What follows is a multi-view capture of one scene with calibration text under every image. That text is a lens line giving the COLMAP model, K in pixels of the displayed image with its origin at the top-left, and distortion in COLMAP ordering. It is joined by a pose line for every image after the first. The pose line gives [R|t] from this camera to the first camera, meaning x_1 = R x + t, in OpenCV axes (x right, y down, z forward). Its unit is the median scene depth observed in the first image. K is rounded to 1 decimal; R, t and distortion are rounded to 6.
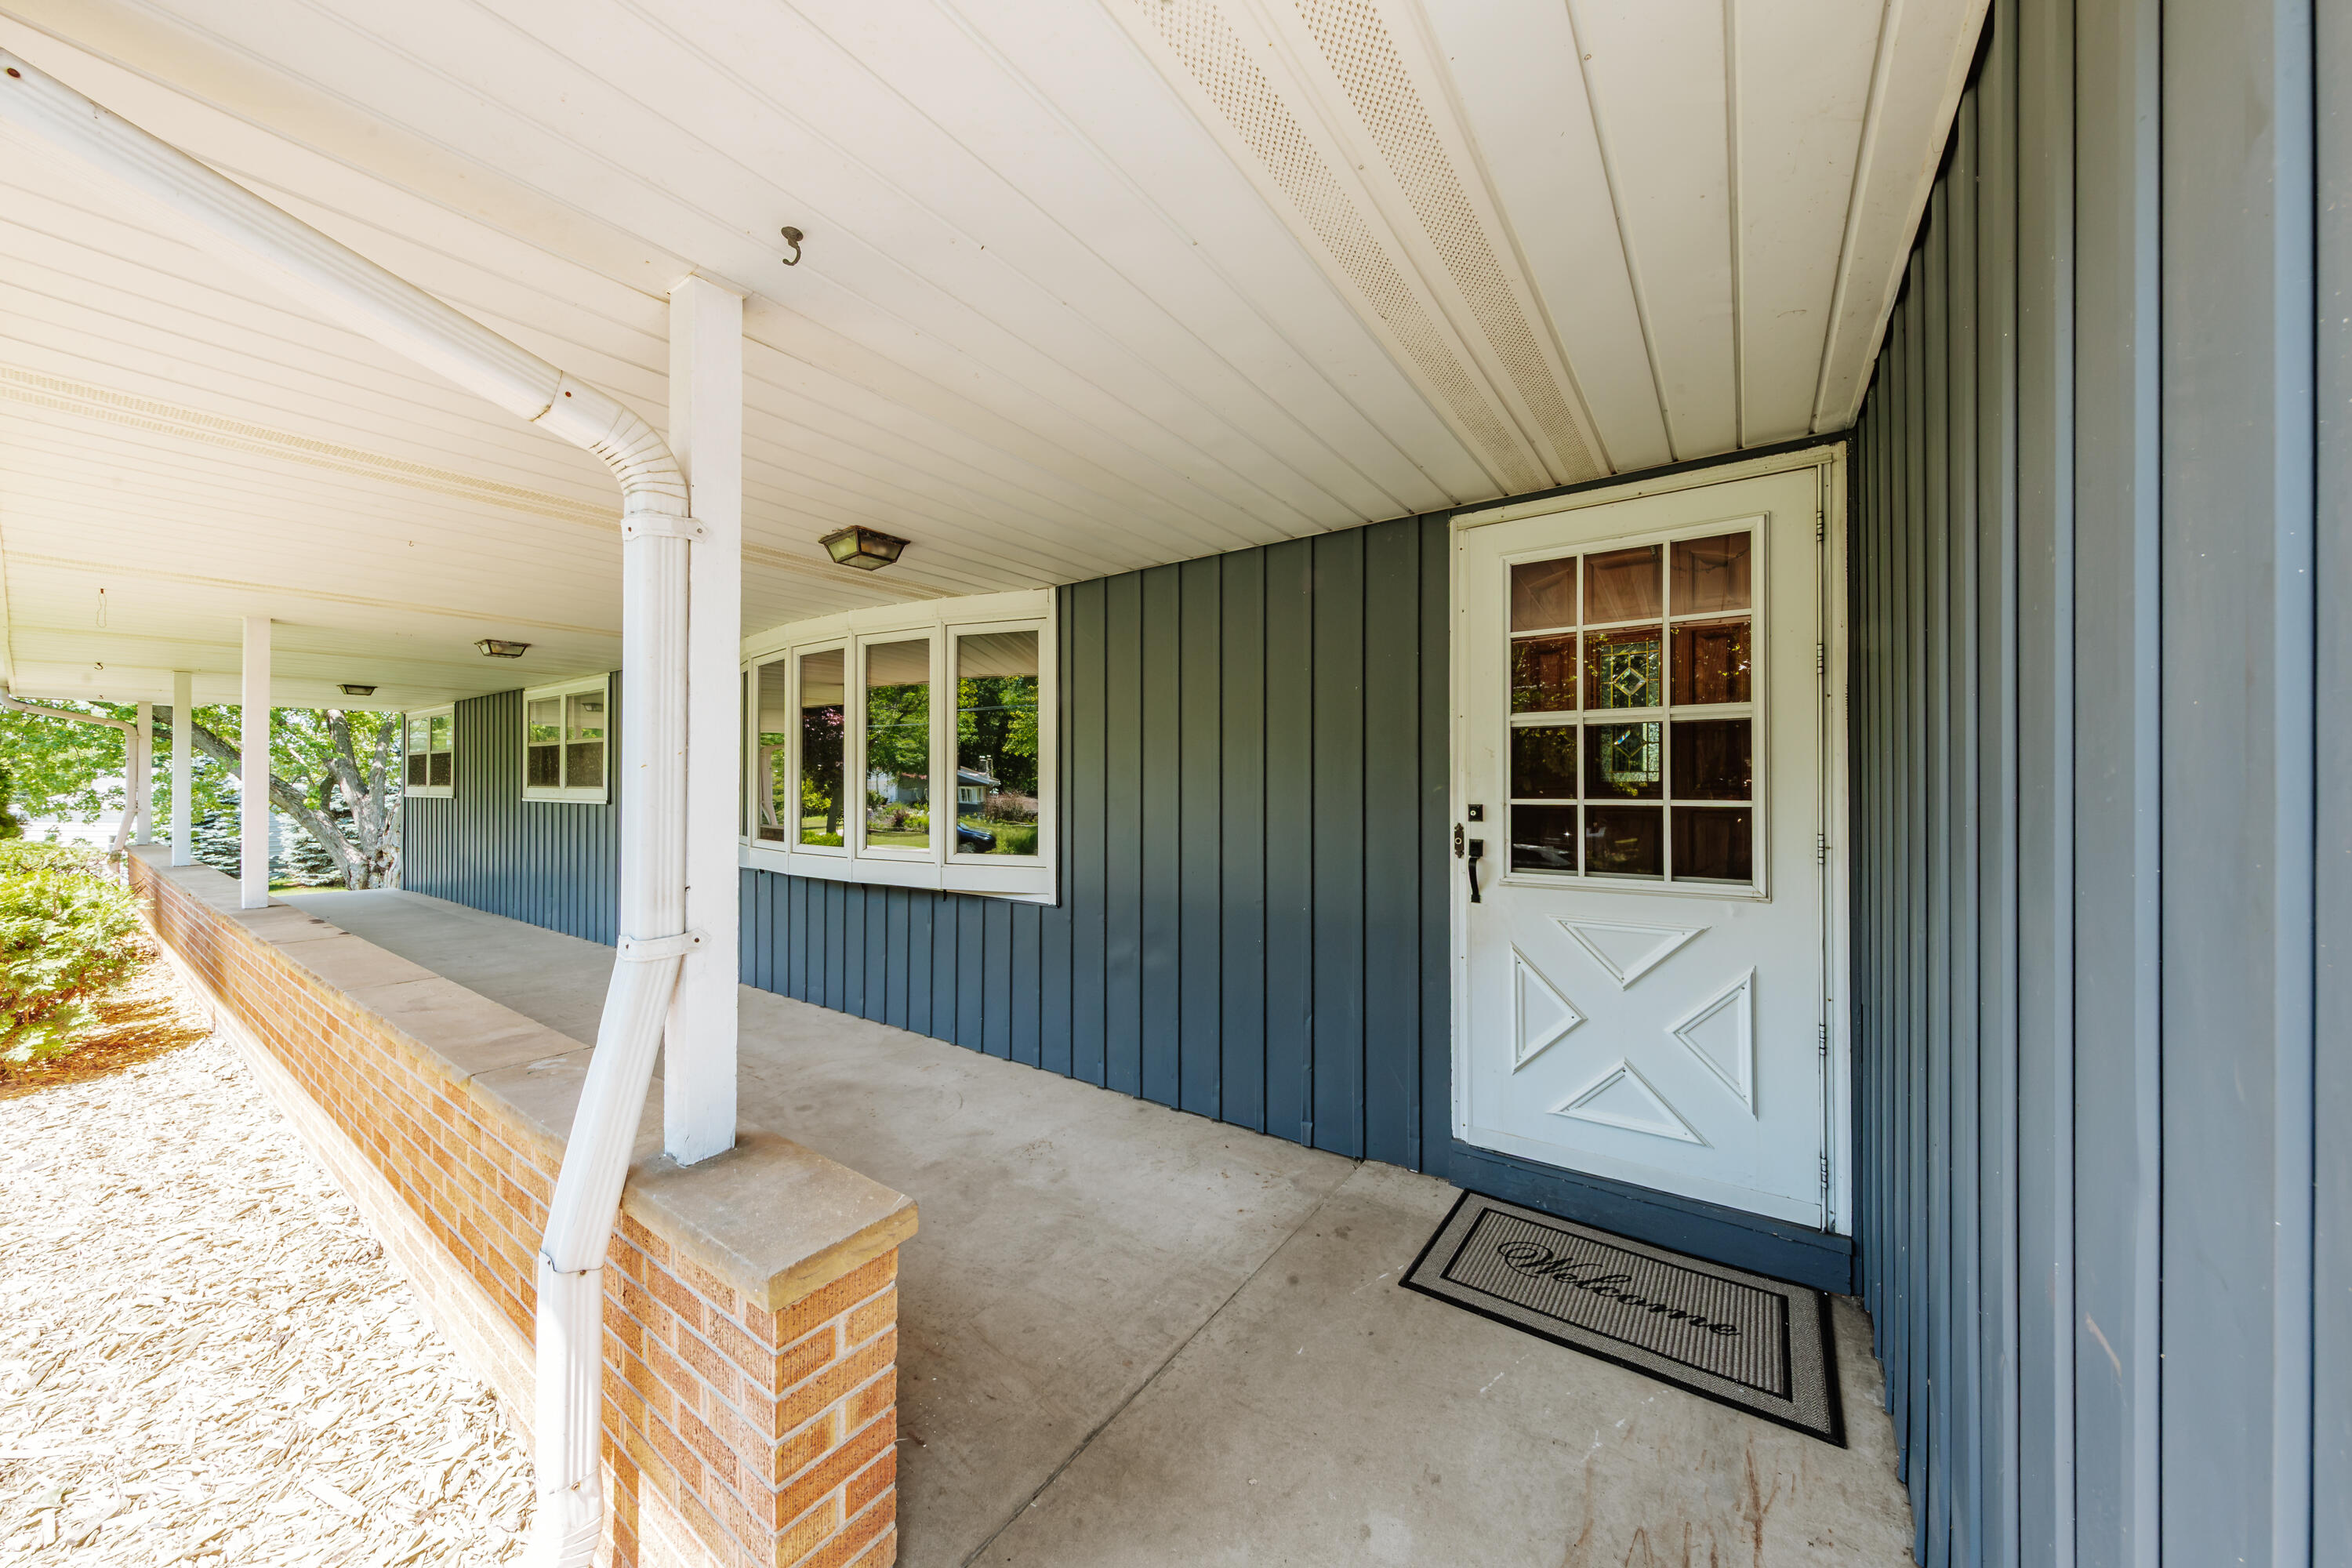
lens RADIAL K [[796.4, 0, 1176.0], [0, 796.4, 784.0], [0, 0, 1]] dist [0.000443, -0.000066]
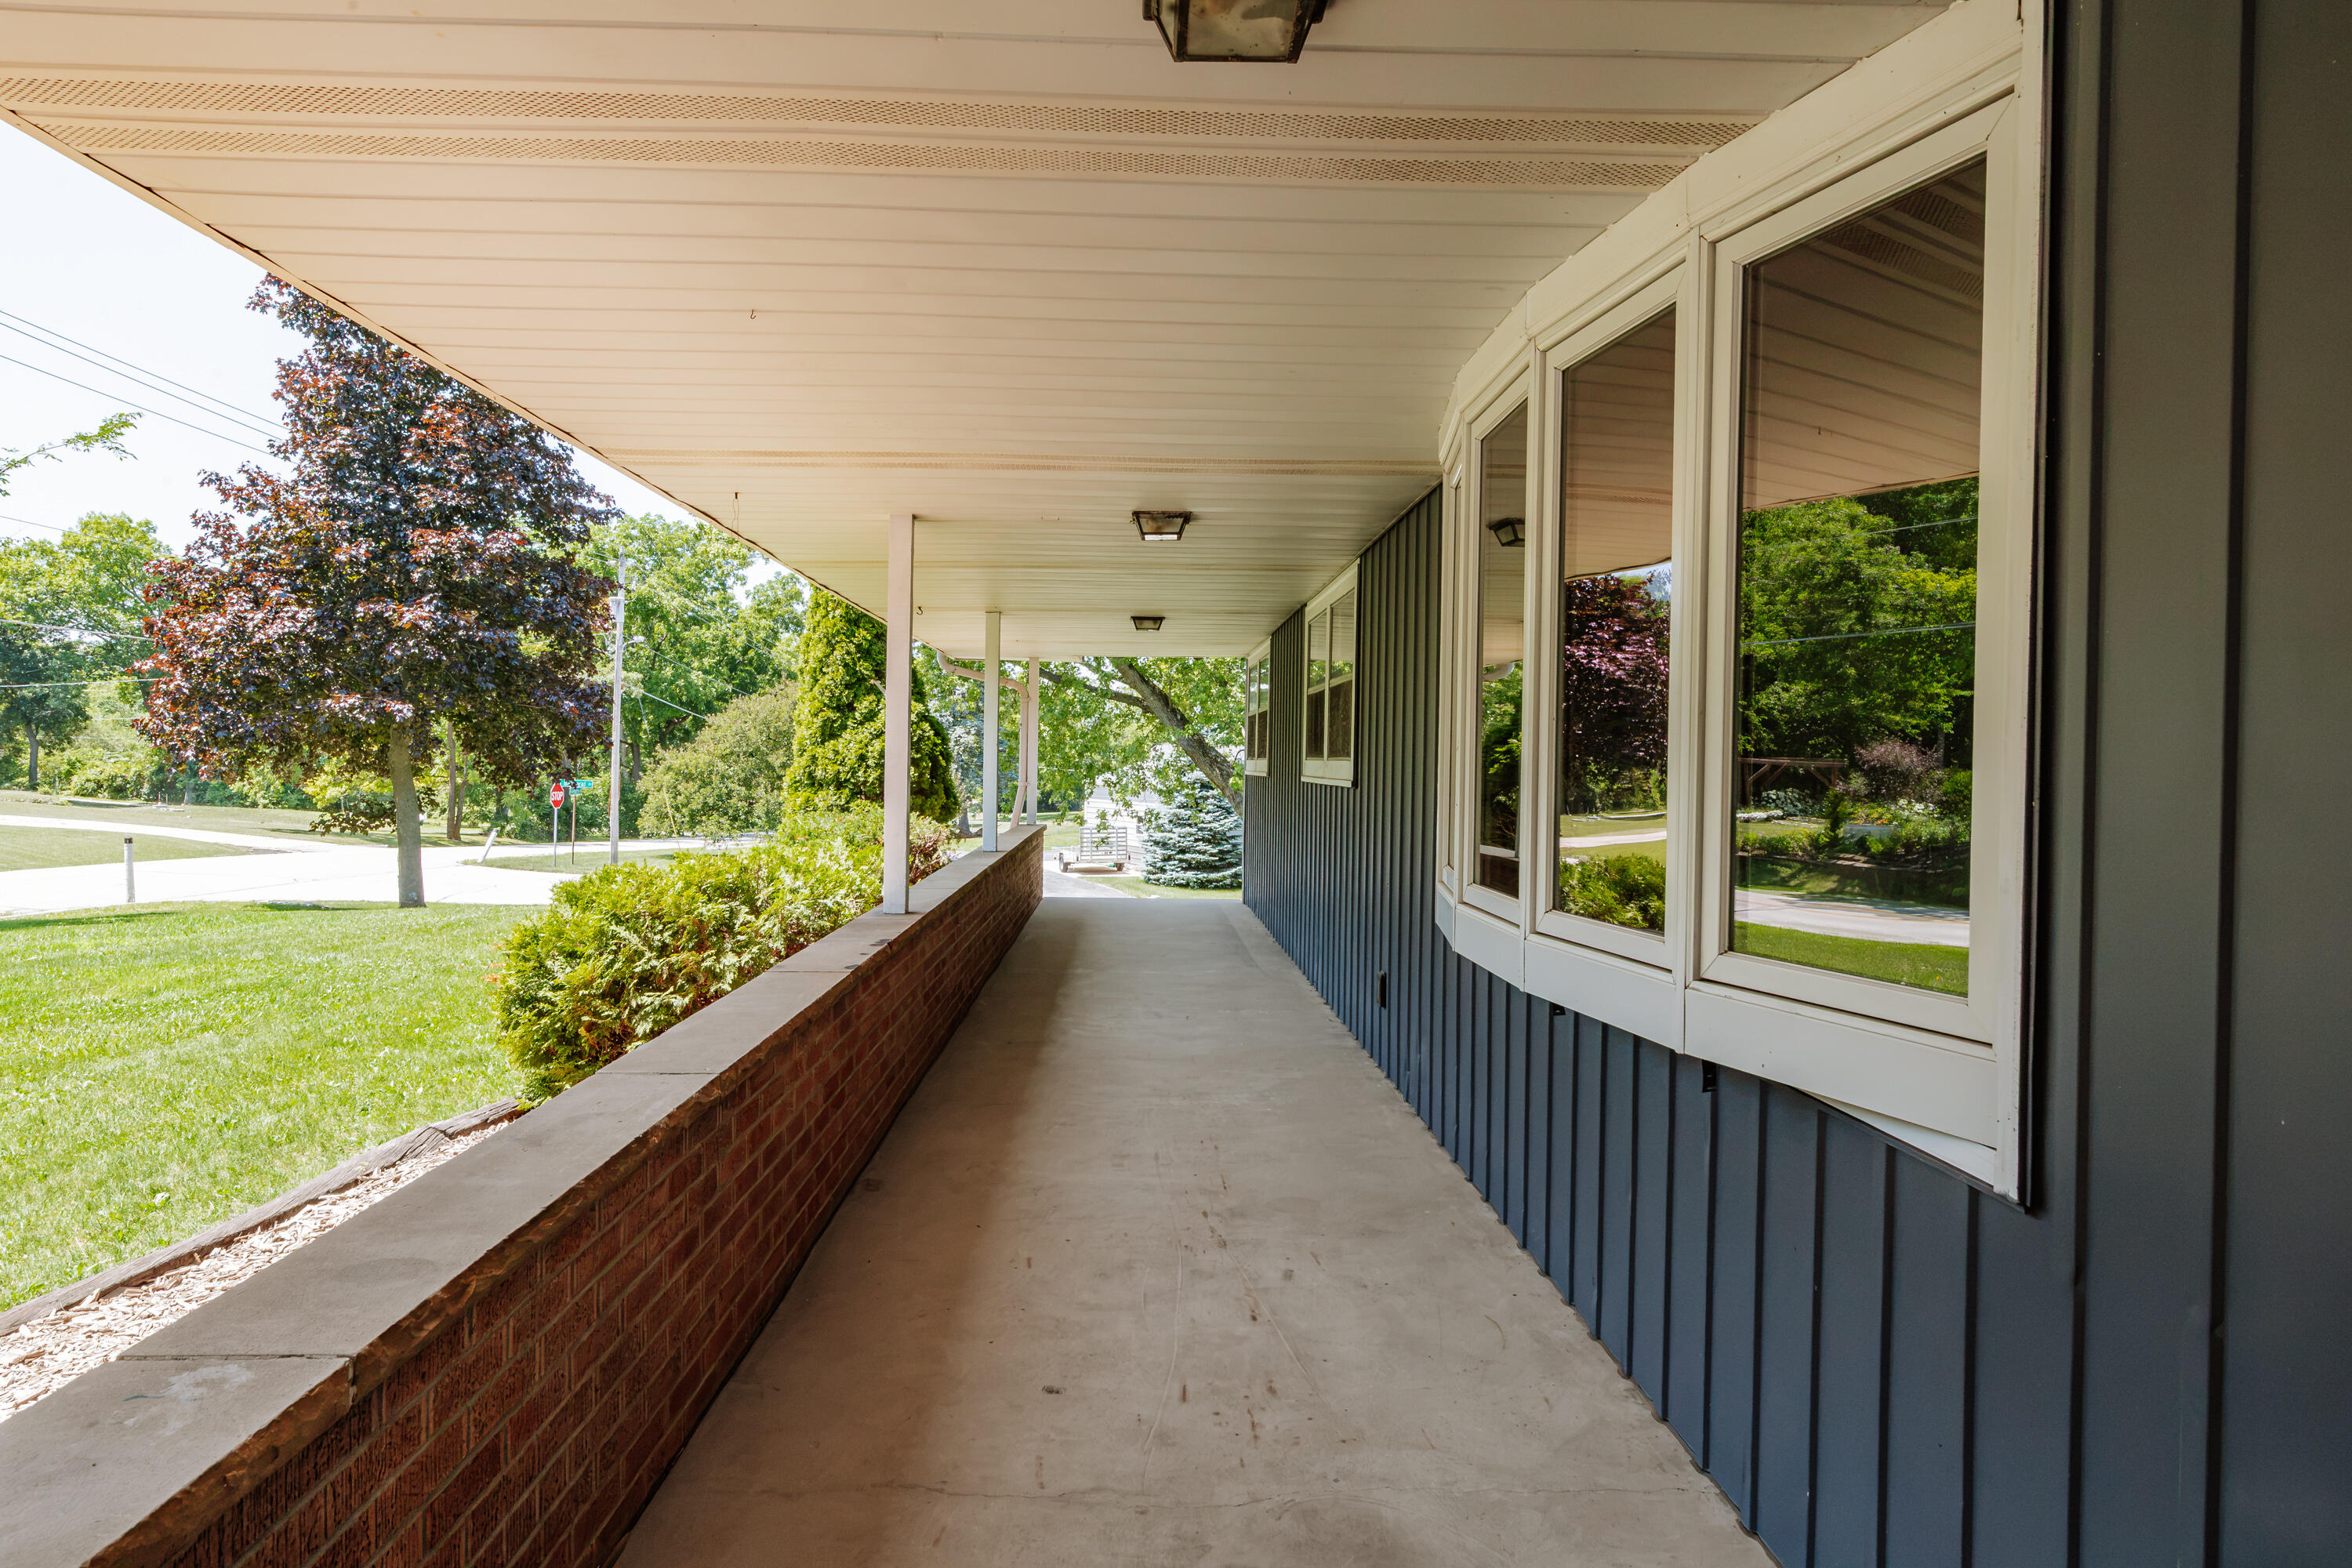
lens RADIAL K [[1429.1, 0, 1176.0], [0, 1429.1, 784.0], [0, 0, 1]] dist [0.003593, 0.000995]
pose [[0.603812, 0.021985, -0.796824, 0.043545], [-0.014993, 0.999756, 0.016223, 0.012279], [0.796986, 0.002151, 0.603994, 0.450930]]
